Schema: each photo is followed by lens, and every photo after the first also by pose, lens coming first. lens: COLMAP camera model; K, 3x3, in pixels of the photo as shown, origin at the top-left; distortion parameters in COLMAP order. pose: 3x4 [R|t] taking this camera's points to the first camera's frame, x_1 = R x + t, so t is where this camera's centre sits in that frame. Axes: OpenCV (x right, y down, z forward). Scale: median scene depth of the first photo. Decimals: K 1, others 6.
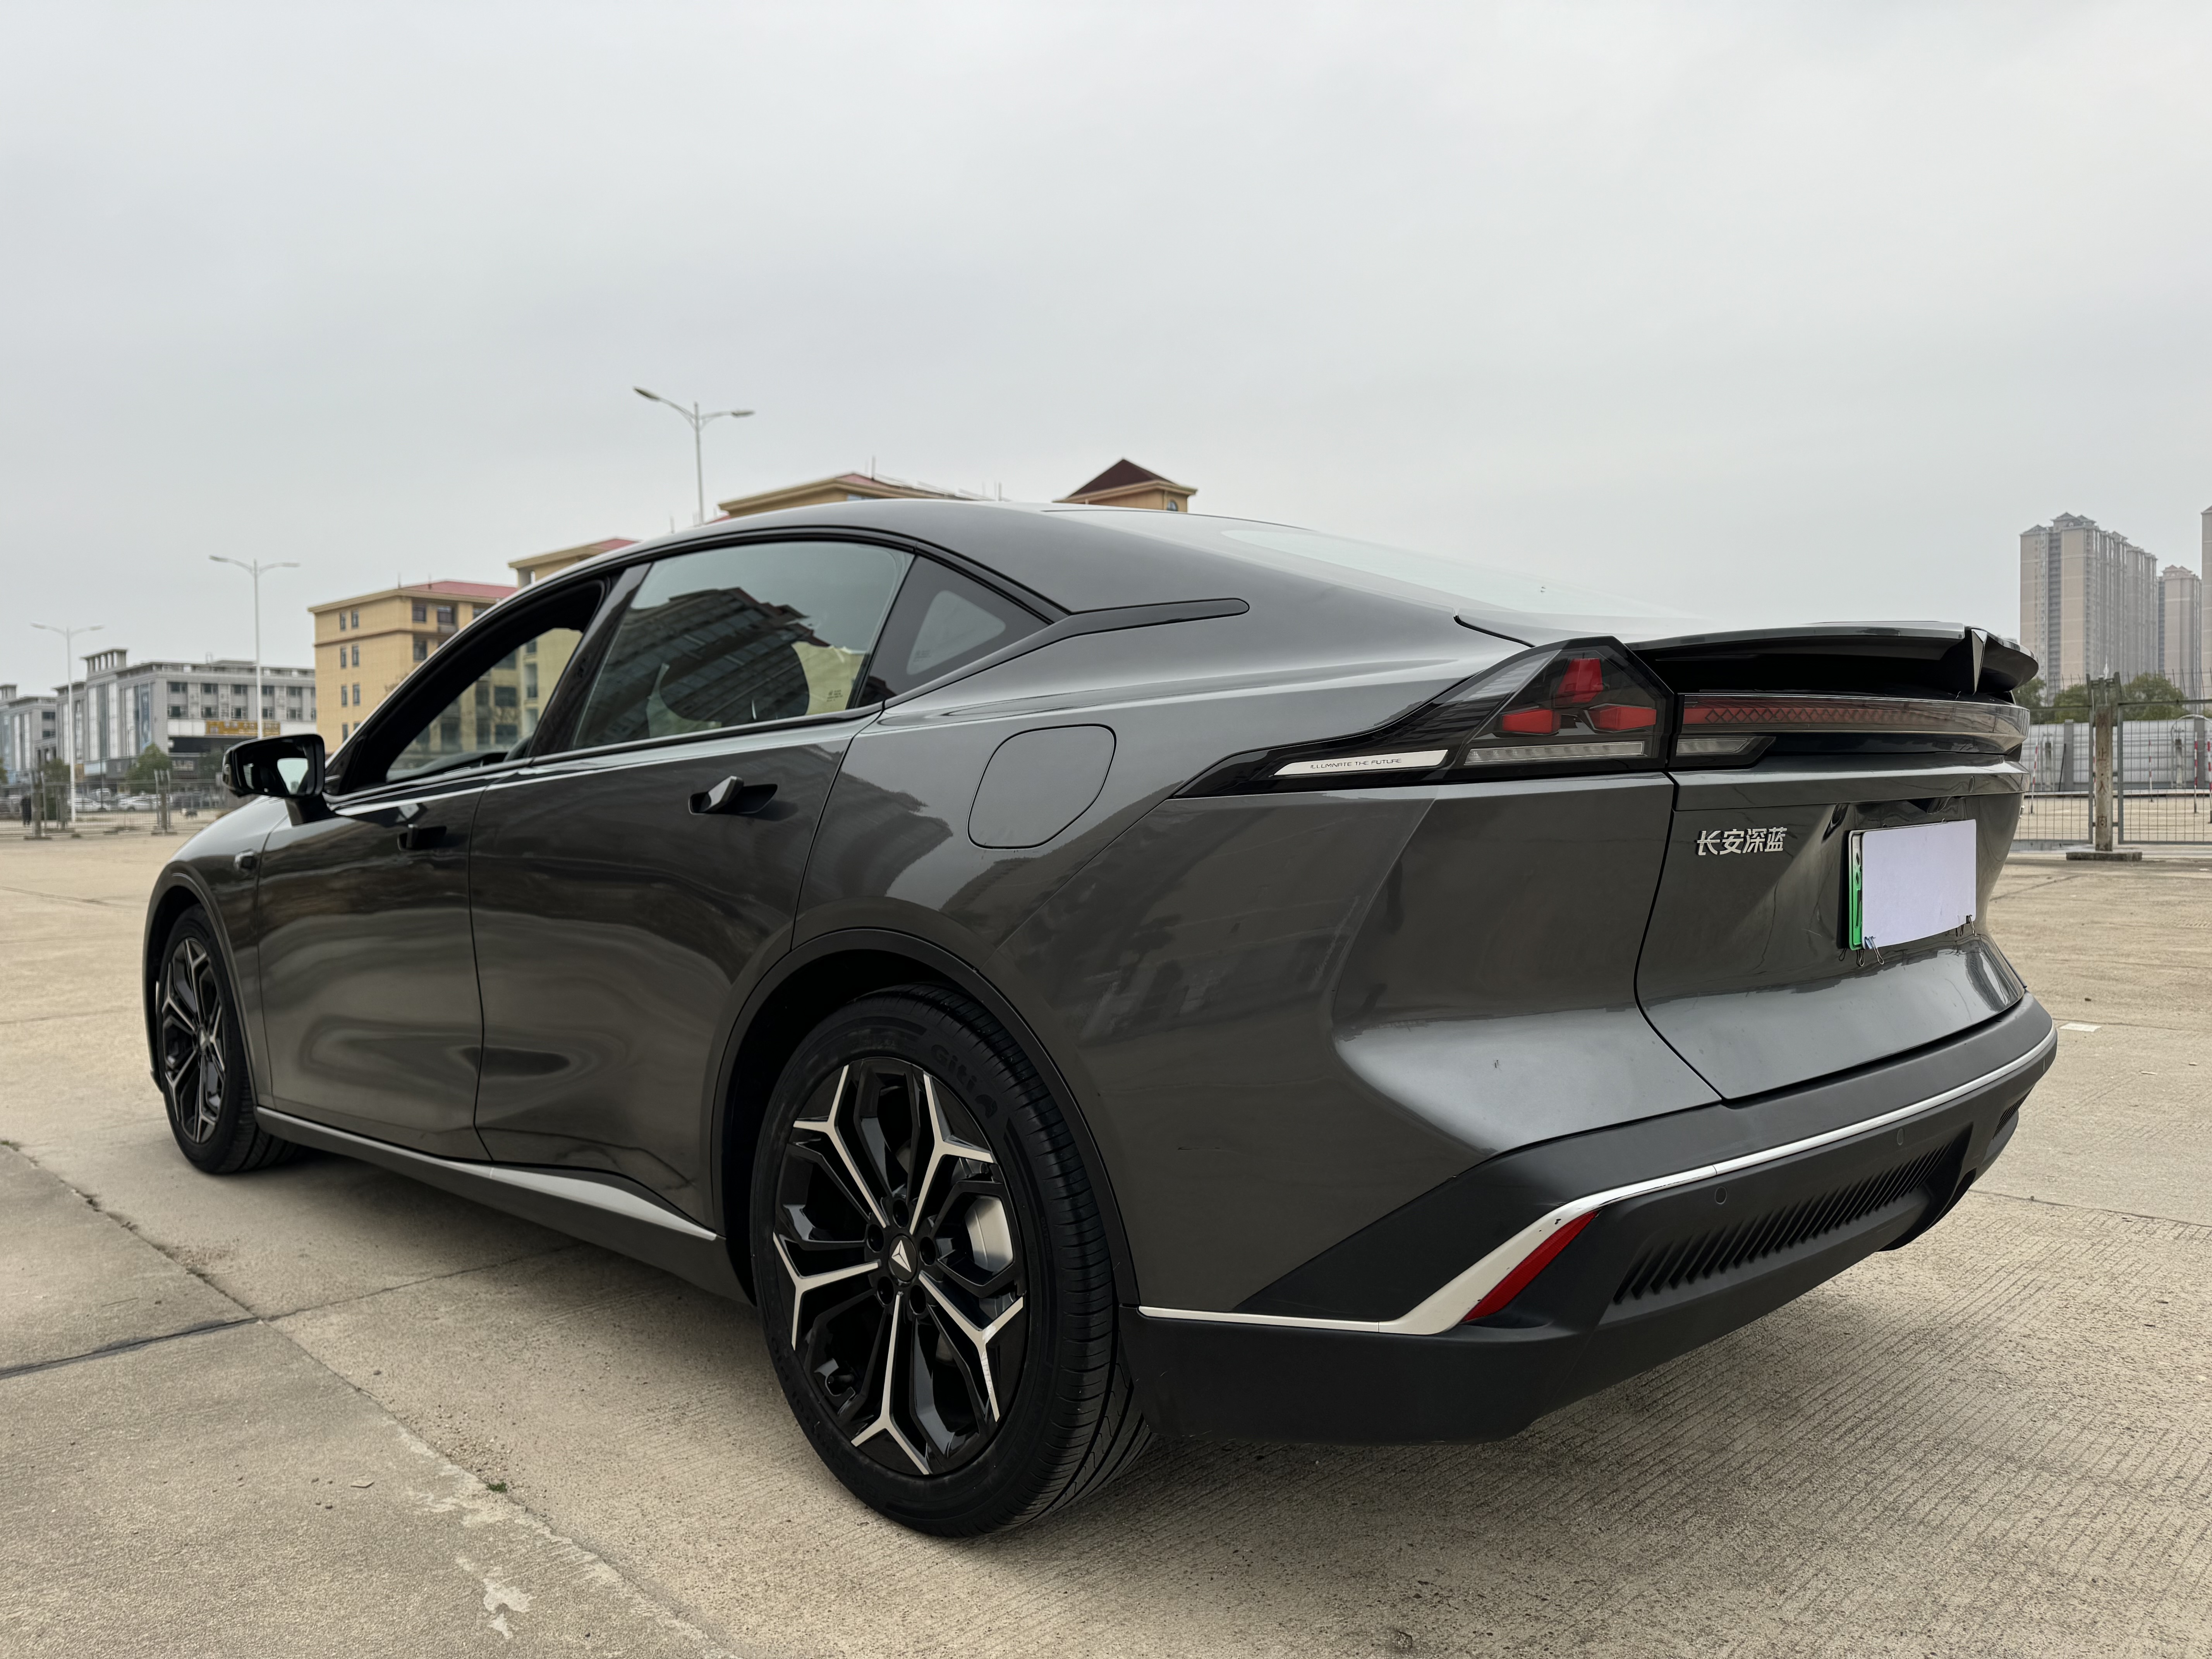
lens RADIAL K [[1556.4, 0, 1093.5], [0, 1556.4, 790.0], [0, 0, 1]] dist [0.005713, -0.006948]
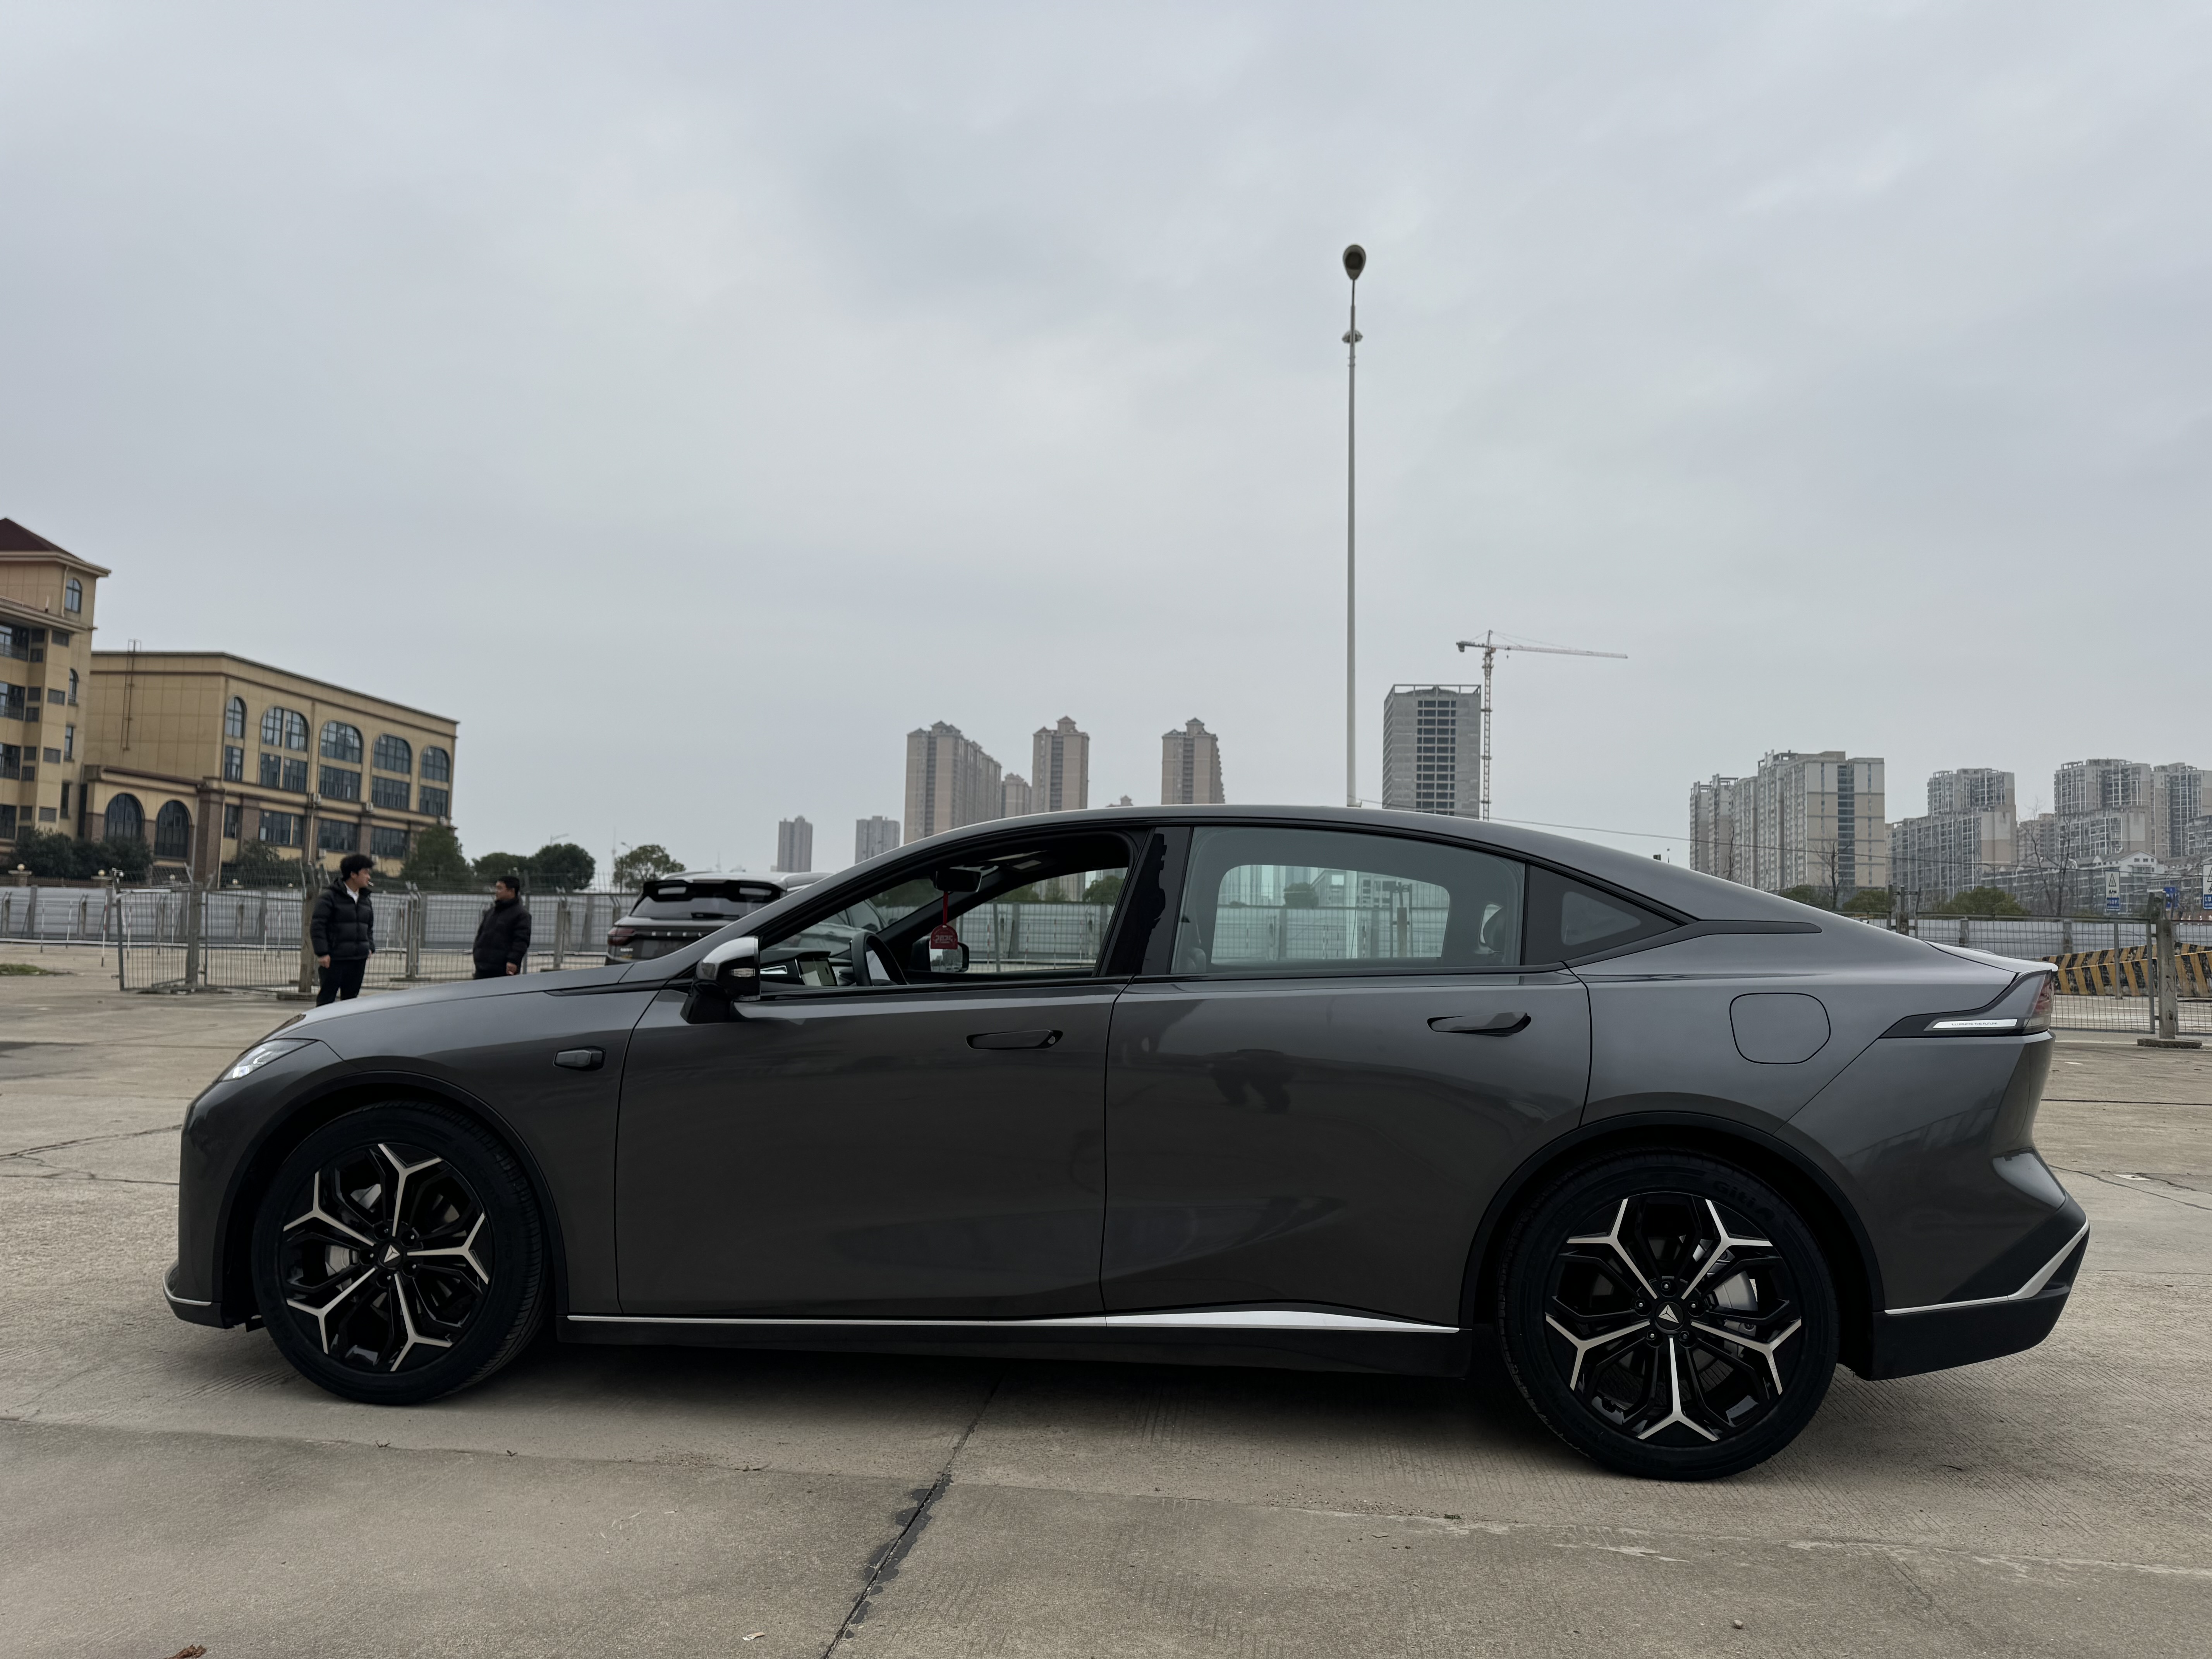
lens RADIAL K [[1541.0, 0, 1113.6], [0, 1541.0, 873.3], [0, 0, 1]] dist [0.079586, -0.112864]
pose [[0.788275, 0.062641, 0.612127, -1.439546], [-0.035255, 0.997768, -0.056705, -0.042560], [-0.614313, 0.023118, 0.788724, 0.054279]]
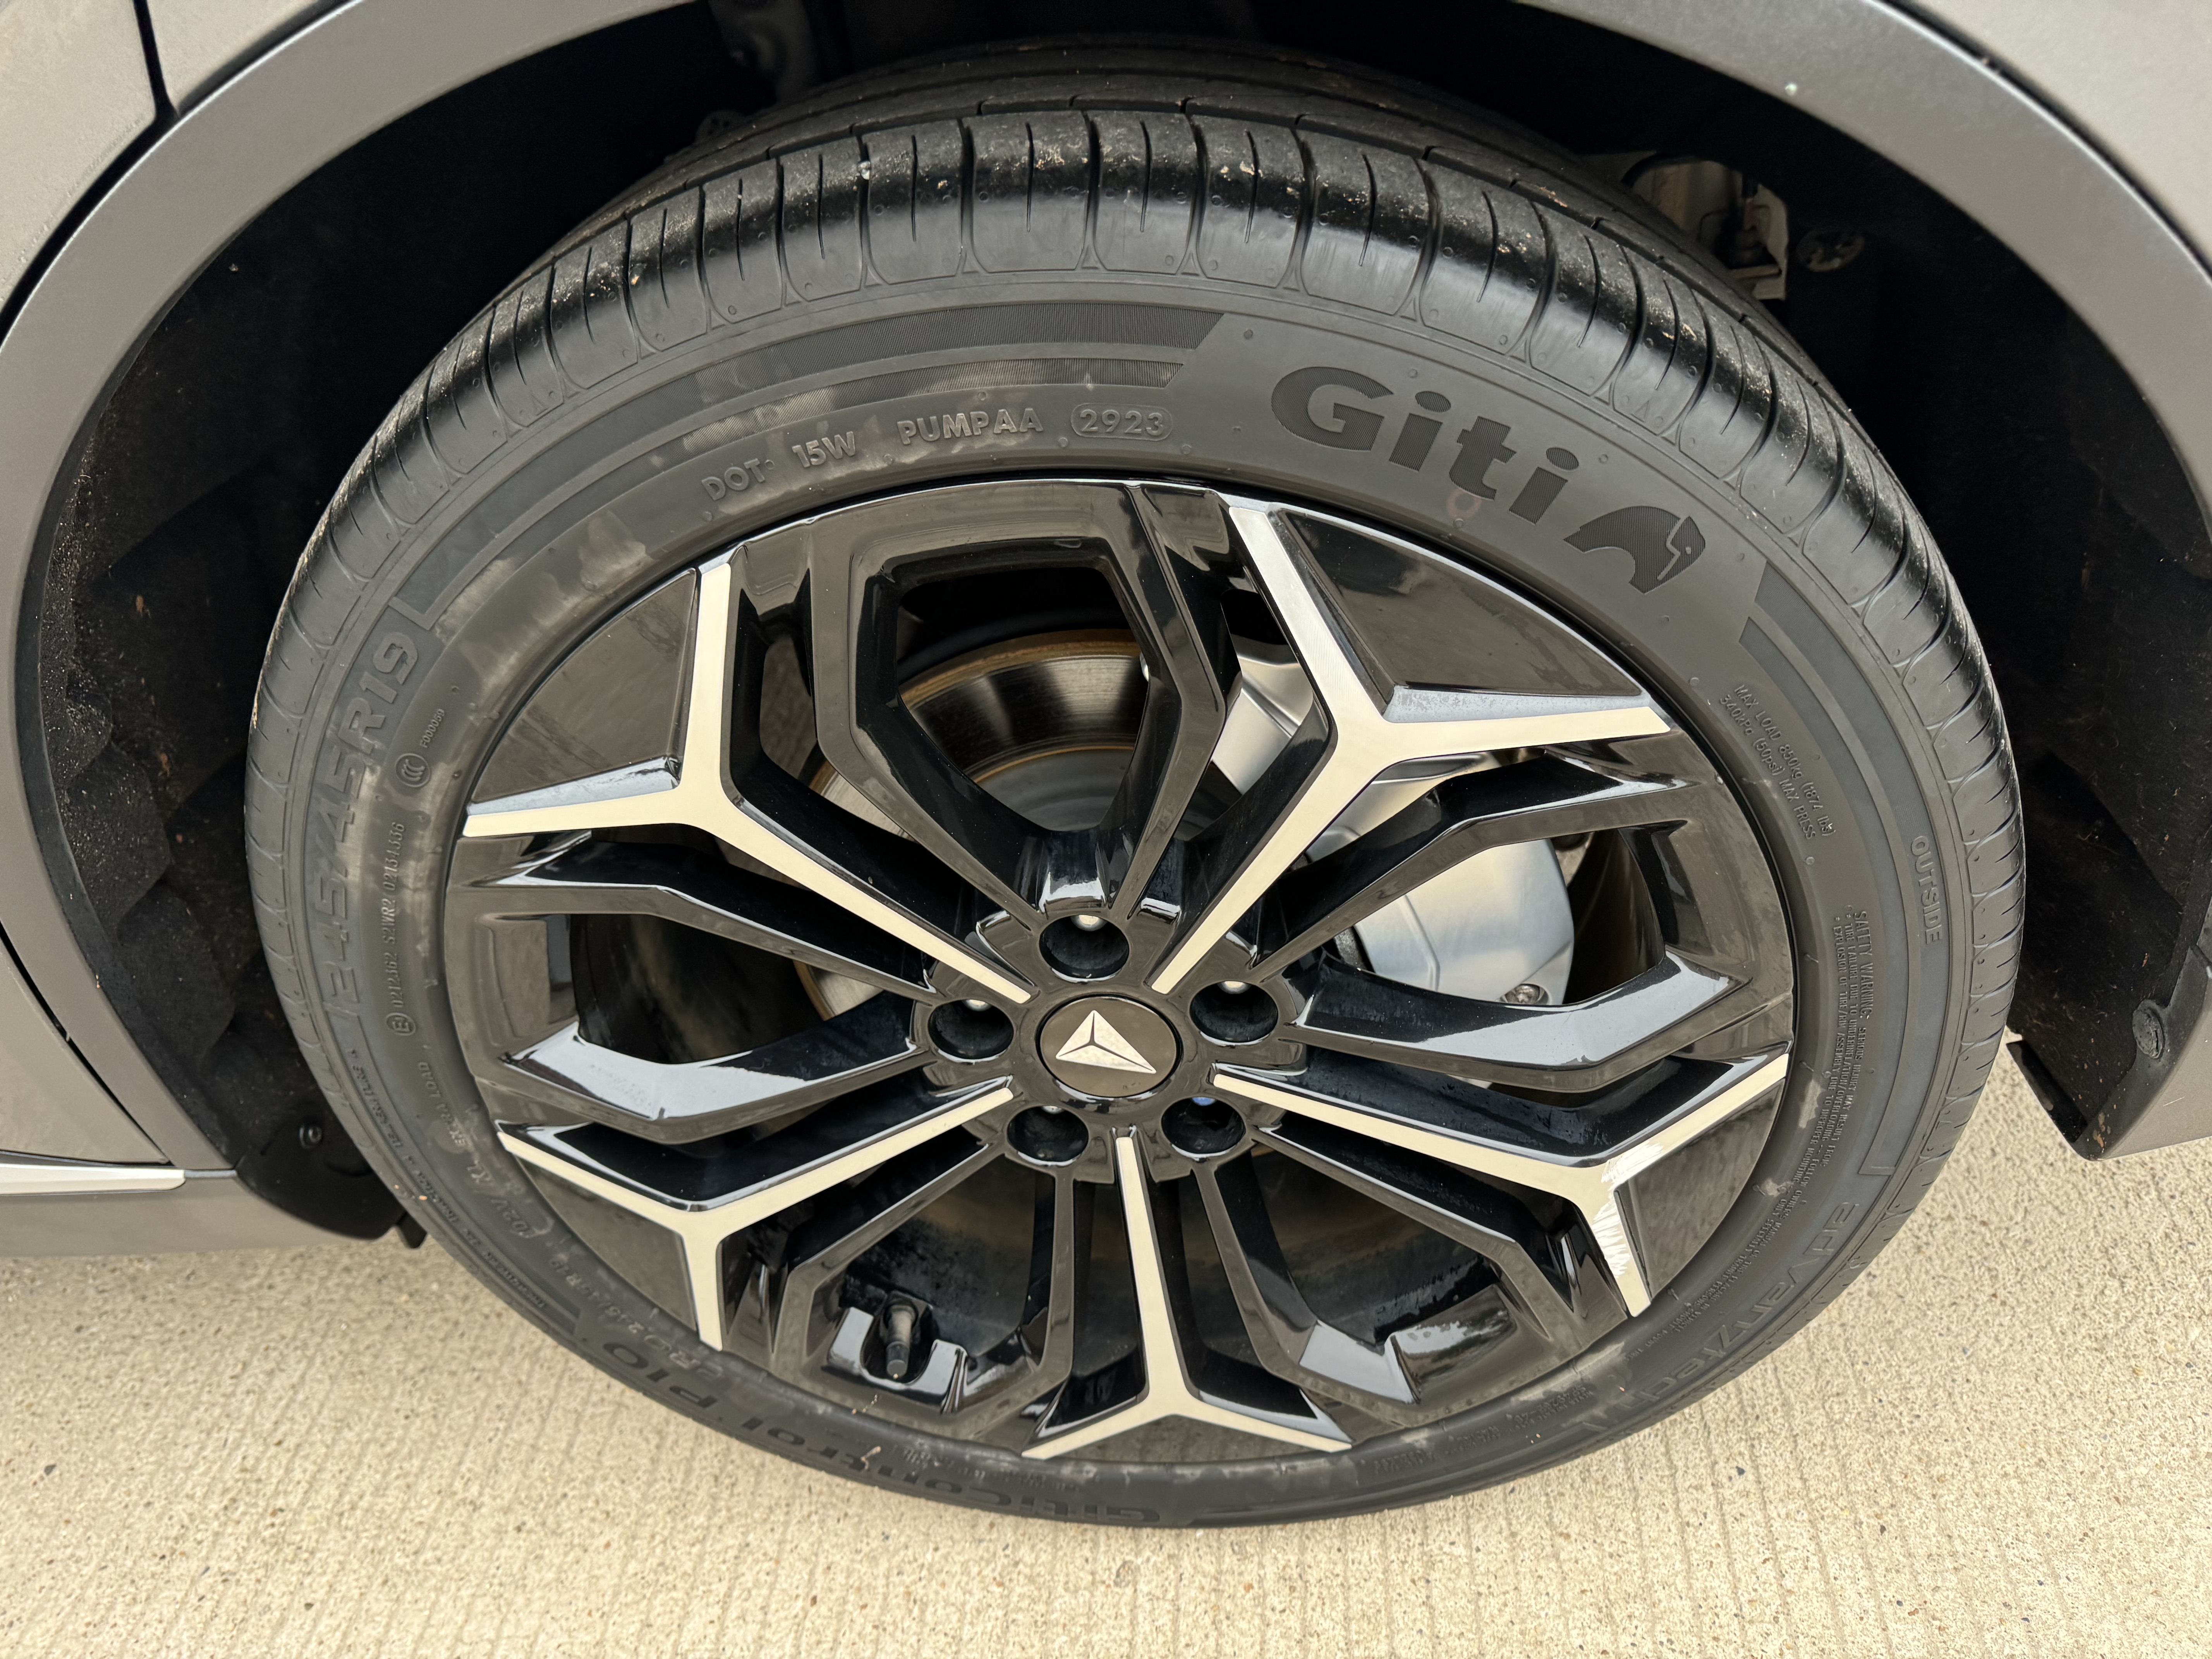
lens RADIAL K [[1571.4, 0, 1117.4], [0, 1571.4, 820.3], [0, 0, 1]] dist [-0.005825, -0.005791]
pose [[0.757628, -0.462035, 0.461002, -0.219238], [0.111887, 0.787799, 0.605685, 0.065265], [-0.643025, -0.407304, 0.648555, 0.727623]]
